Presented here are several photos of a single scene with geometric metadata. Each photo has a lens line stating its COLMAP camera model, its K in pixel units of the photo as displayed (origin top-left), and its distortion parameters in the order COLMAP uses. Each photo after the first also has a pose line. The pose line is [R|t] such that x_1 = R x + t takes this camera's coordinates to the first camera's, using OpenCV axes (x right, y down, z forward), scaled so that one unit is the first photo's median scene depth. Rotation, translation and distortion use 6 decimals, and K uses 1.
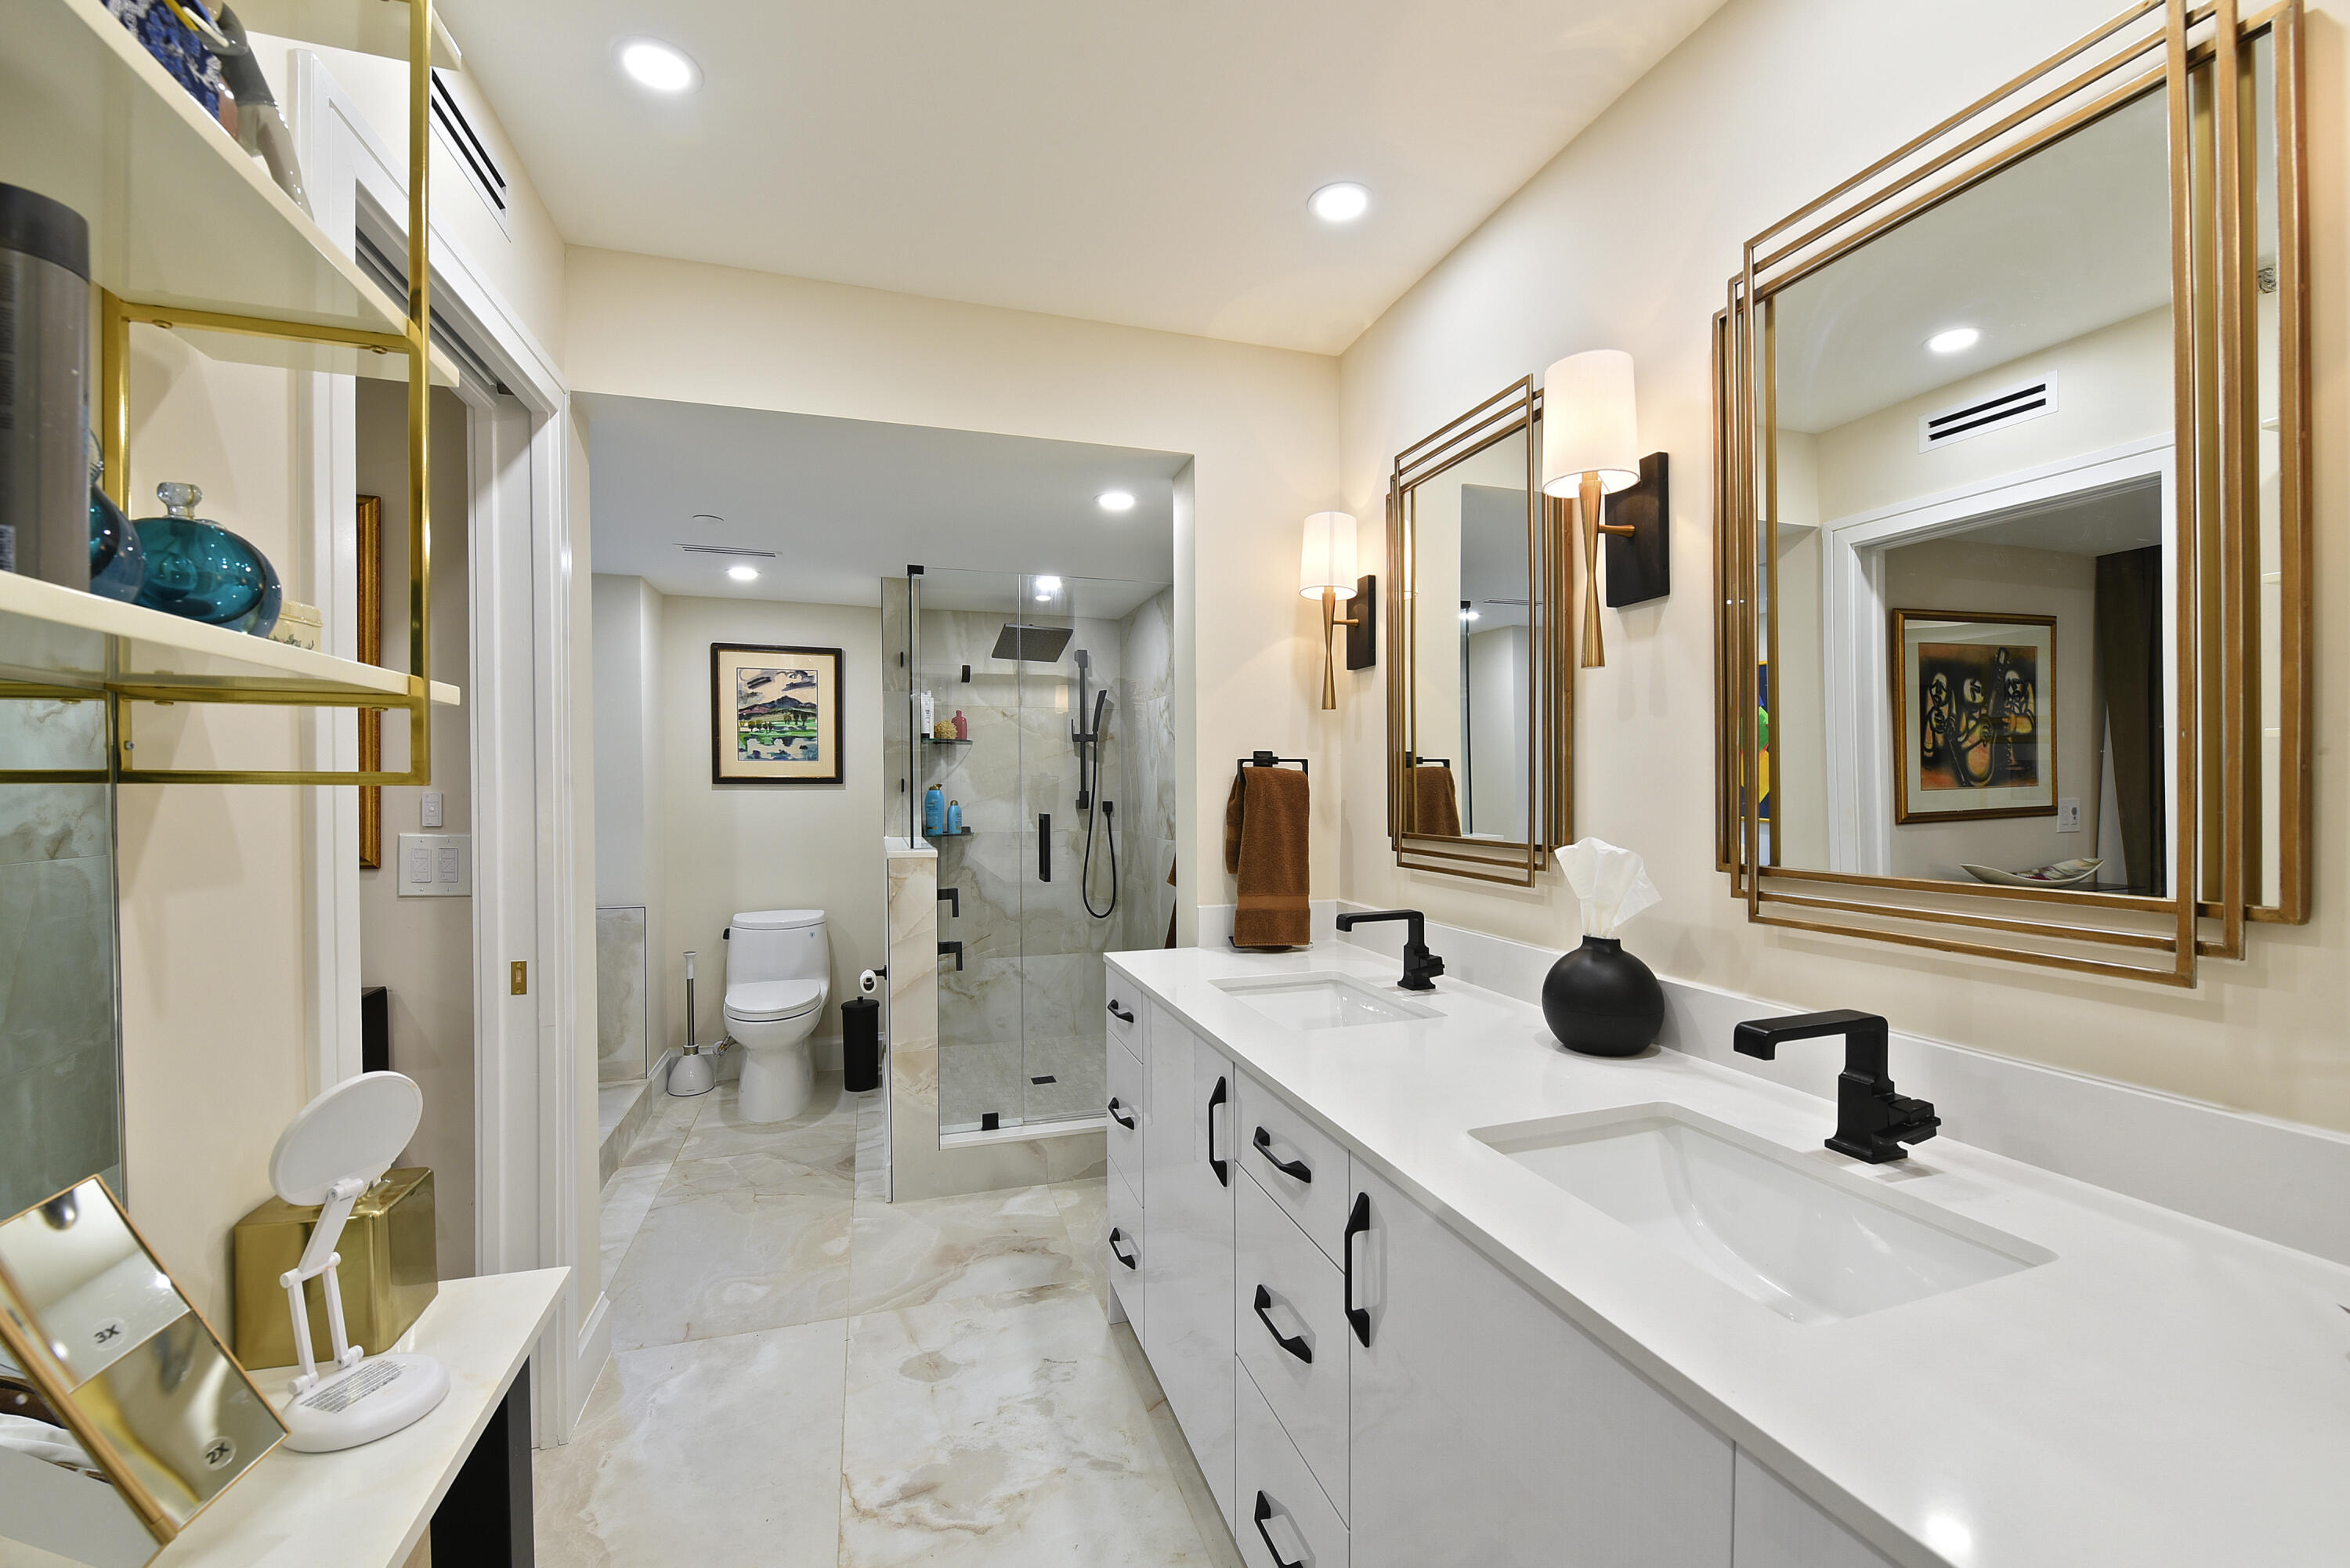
lens RADIAL K [[934.0, 0, 1081.2], [0, 934.0, 797.5], [0, 0, 1]] dist [-0.000356, -0.004388]
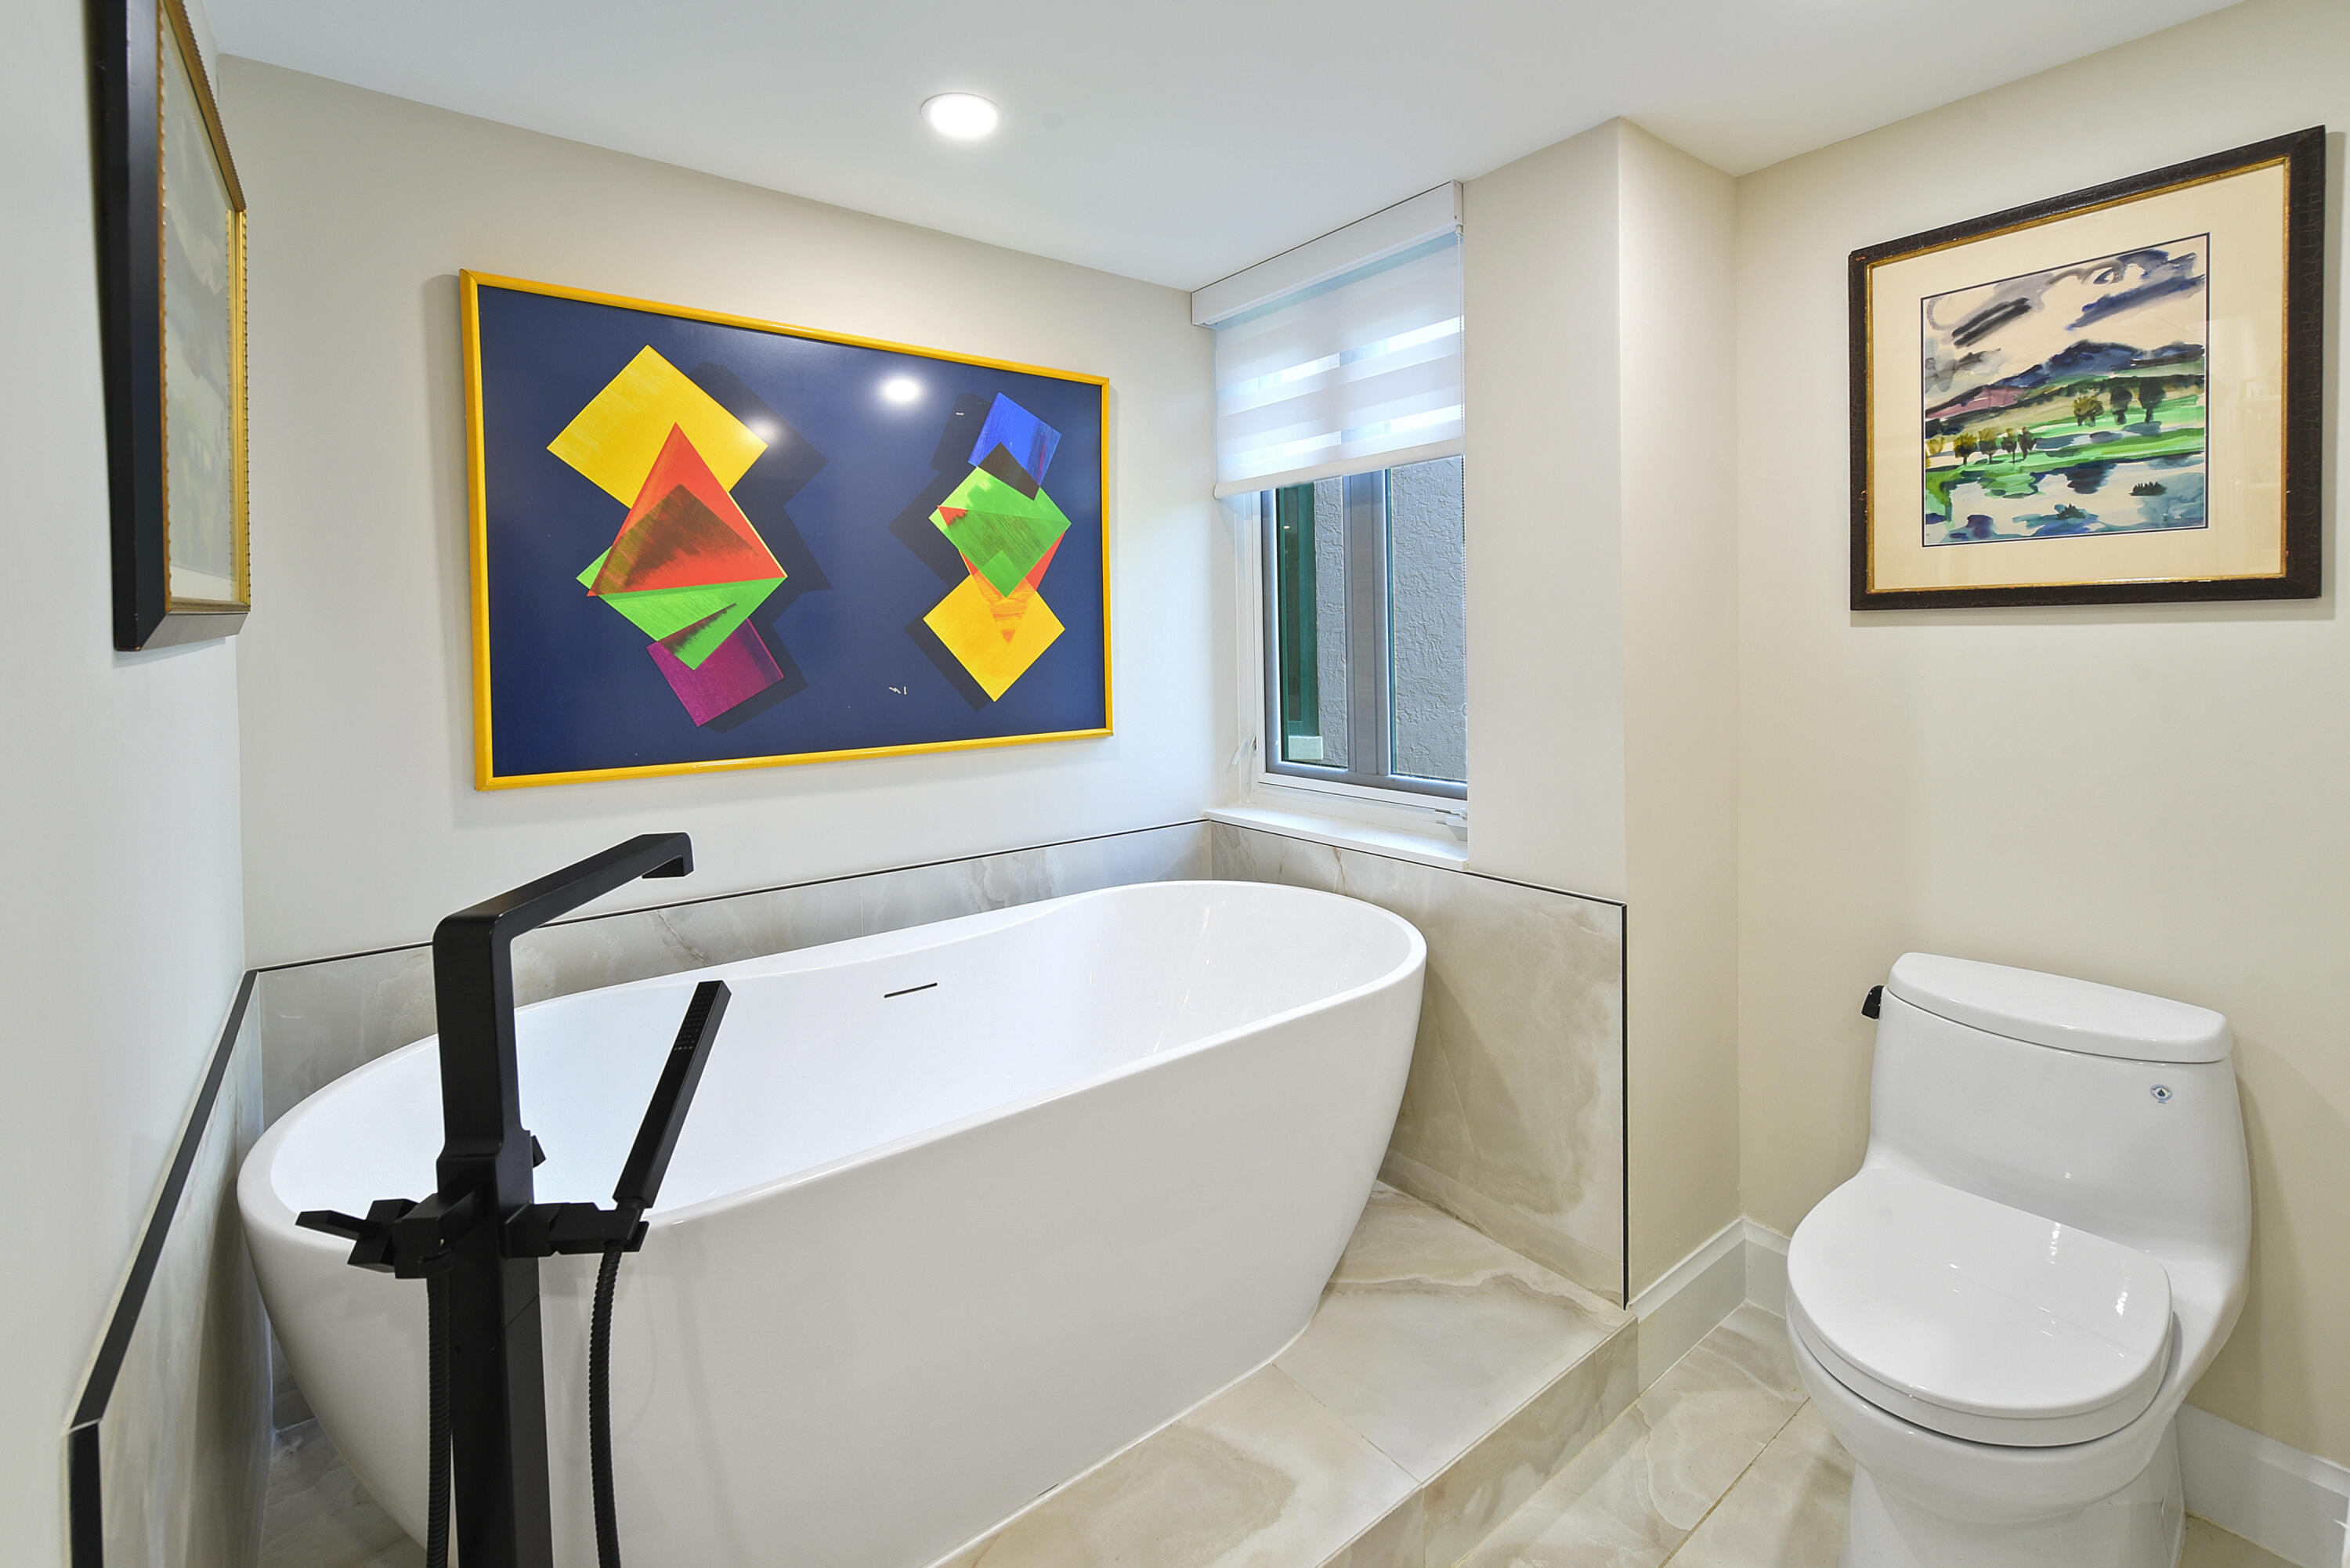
lens RADIAL K [[1035.5, 0, 1191.4], [0, 1035.5, 659.9], [0, 0, 1]] dist [0.004473, 0.000524]
pose [[0.428662, 0.017086, -0.903303, -0.115189], [0.001892, 0.999802, 0.019809, -0.002902], [0.903463, -0.010200, 0.428545, 0.554525]]
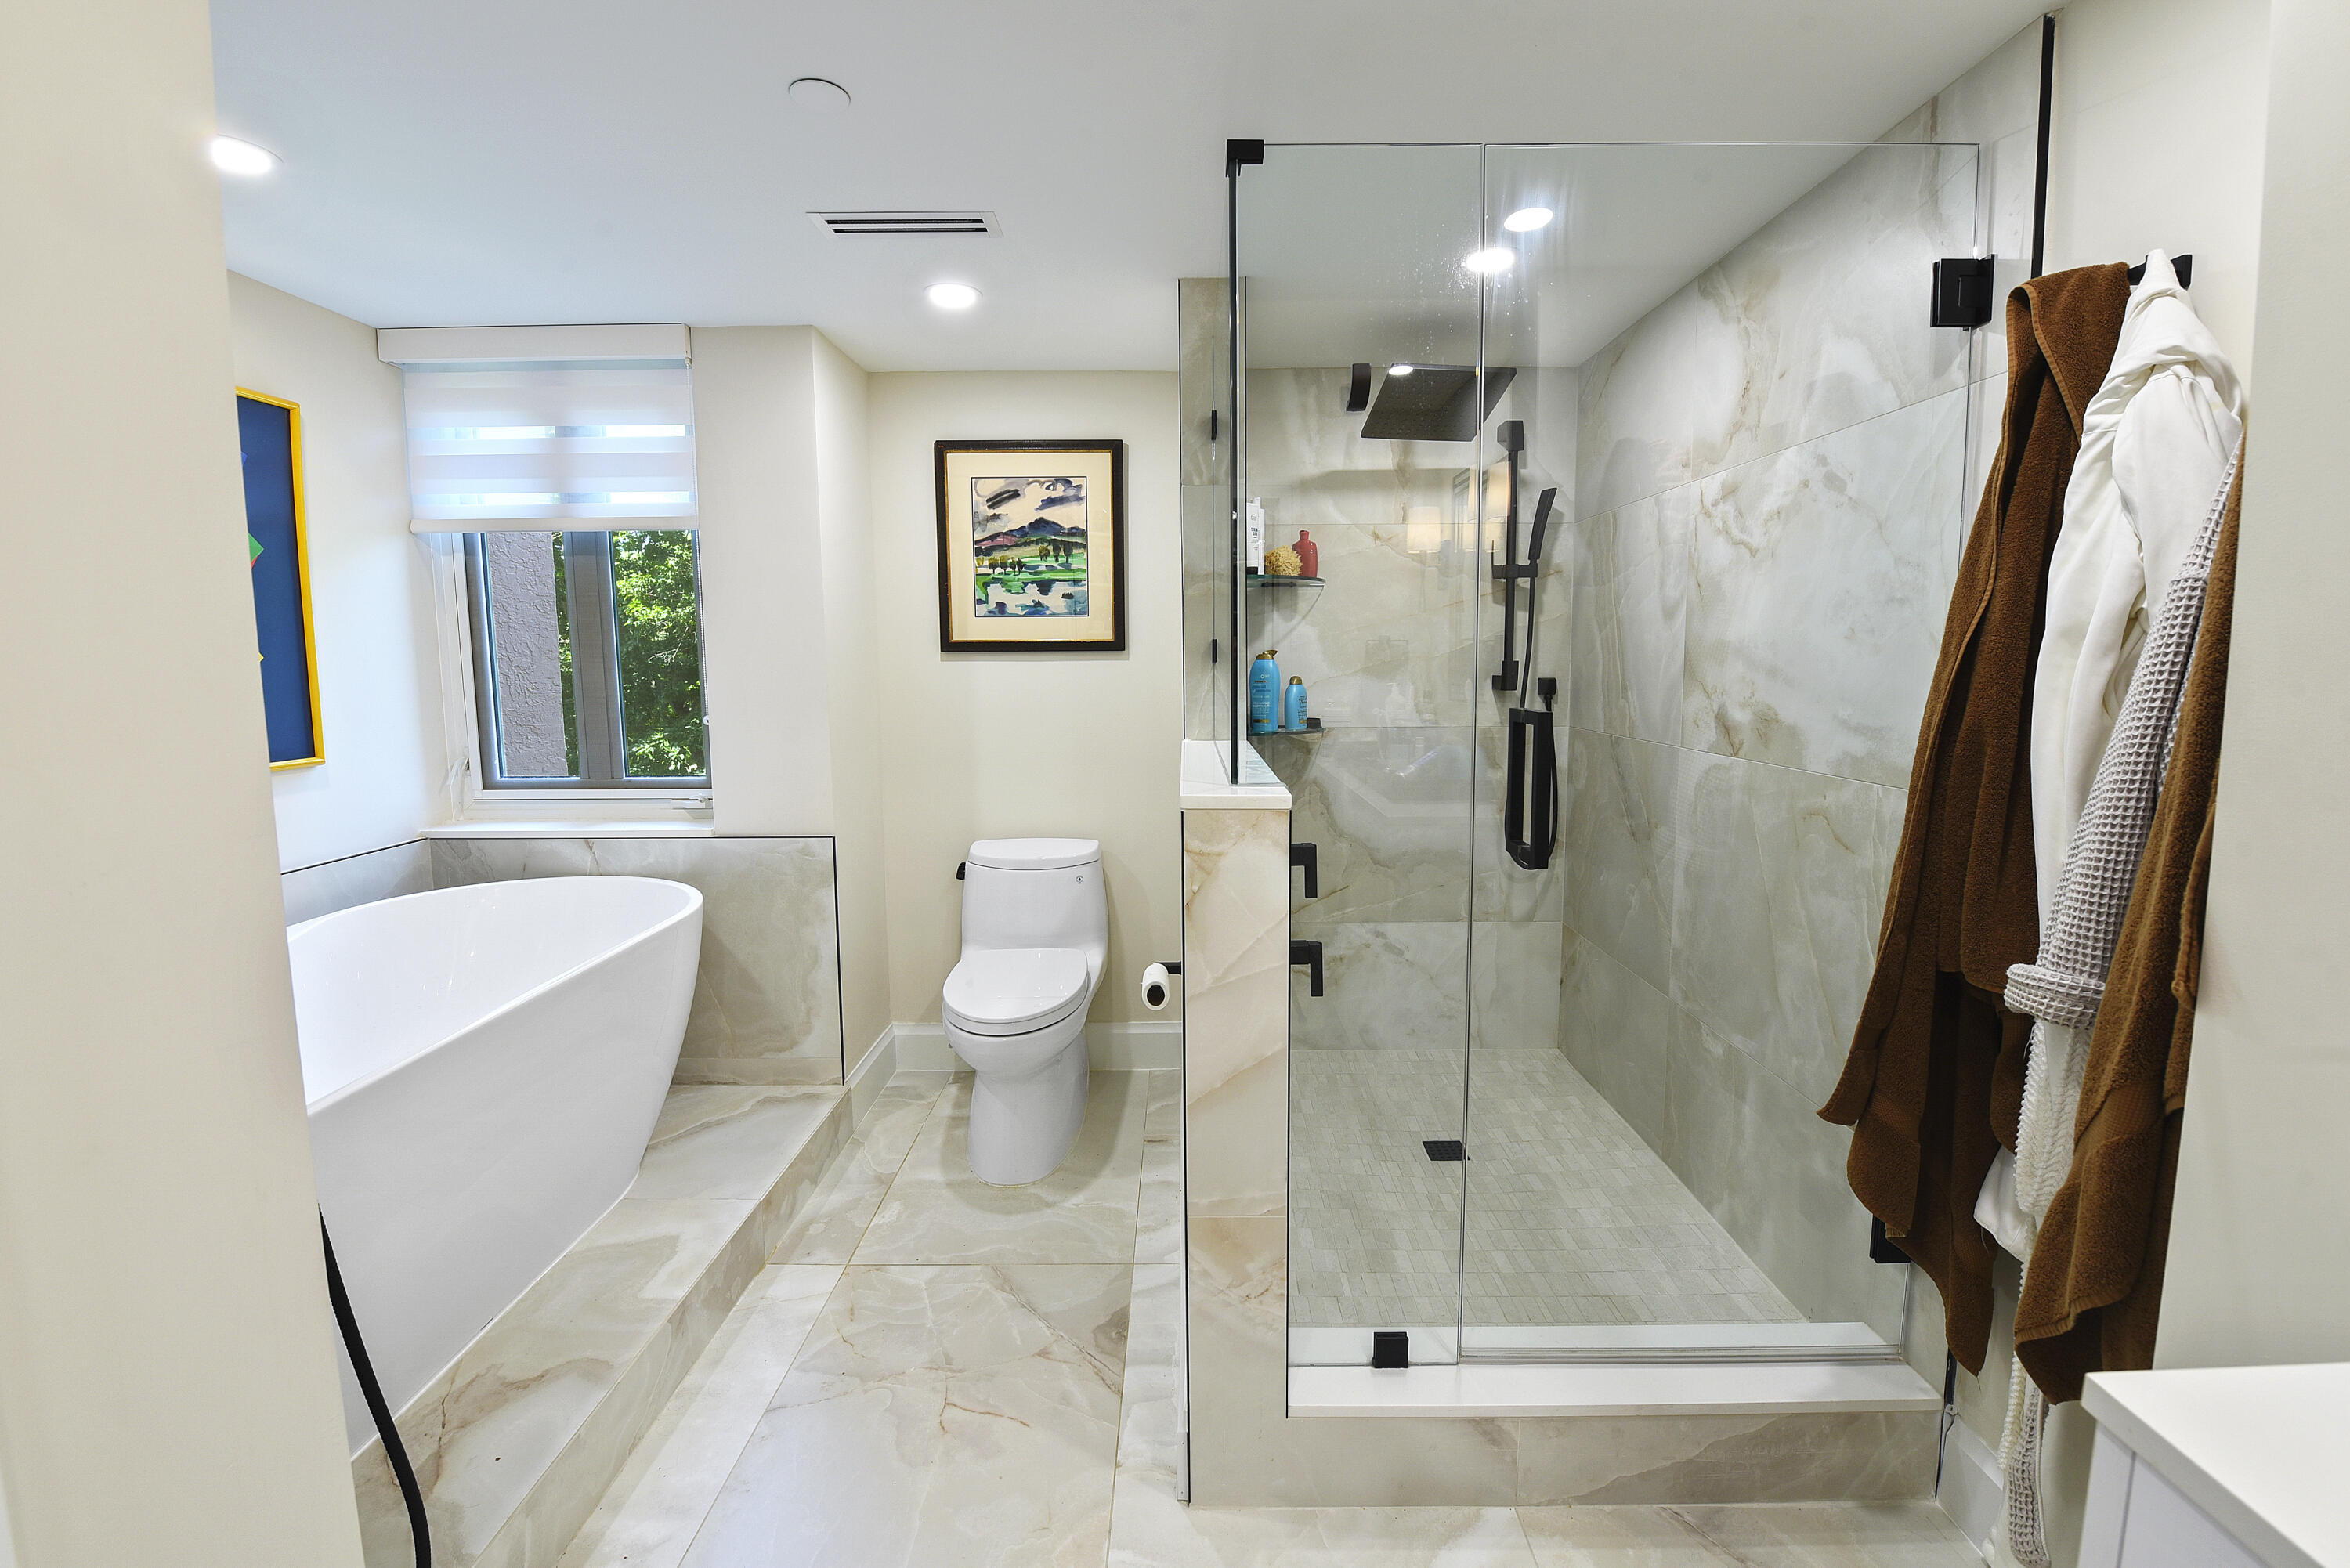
lens RADIAL K [[934.0, 0, 1151.8], [0, 934.0, 749.7], [0, 0, 1]] dist [-0.000356, -0.004388]
pose [[0.967535, 0.020416, -0.251913, -0.071113], [0.001013, 0.996411, 0.084642, -0.001100], [0.252736, -0.082150, 0.964041, 0.371606]]
